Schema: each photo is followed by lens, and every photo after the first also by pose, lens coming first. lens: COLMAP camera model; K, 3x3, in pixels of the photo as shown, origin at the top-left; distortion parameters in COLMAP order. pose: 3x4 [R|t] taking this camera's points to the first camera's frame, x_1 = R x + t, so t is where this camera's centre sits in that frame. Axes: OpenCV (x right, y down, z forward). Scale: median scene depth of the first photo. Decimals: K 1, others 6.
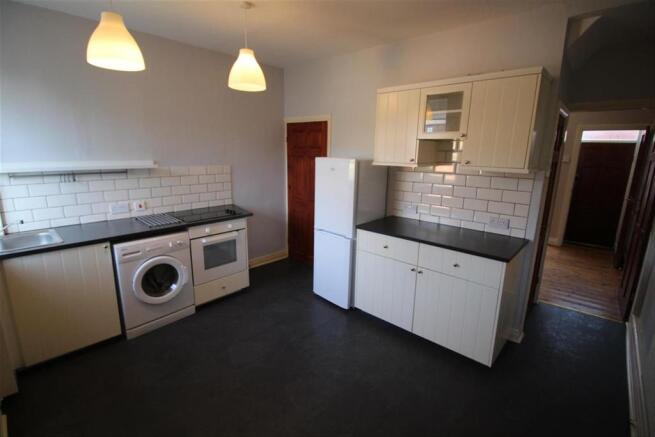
lens RADIAL K [[303.5, 0, 329.7], [0, 303.5, 215.5], [0, 0, 1]] dist [-0.012795, -0.004464]
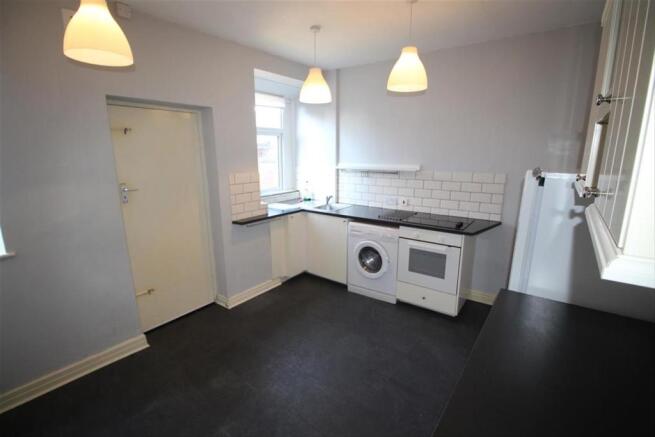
lens RADIAL K [[303.5, 0, 326.5], [0, 303.5, 218.7], [0, 0, 1]] dist [-0.012795, -0.004464]
pose [[0.081783, 0.189209, -0.978525, 0.552106], [-0.209063, 0.963227, 0.168778, -0.109470], [0.974476, 0.190770, 0.118333, 0.581787]]
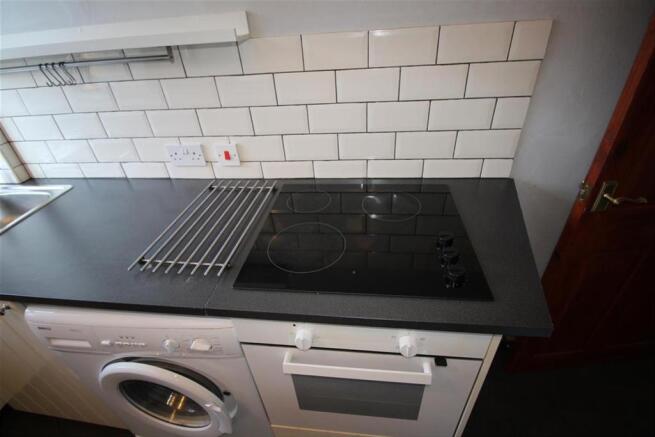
lens RADIAL K [[303.5, 0, 329.8], [0, 303.5, 218.5], [0, 0, 1]] dist [-0.012795, -0.004464]
pose [[0.565990, 0.409287, -0.715639, -0.254414], [-0.105833, 0.896949, 0.429280, -0.140084], [0.817591, -0.167230, 0.550980, 0.900369]]
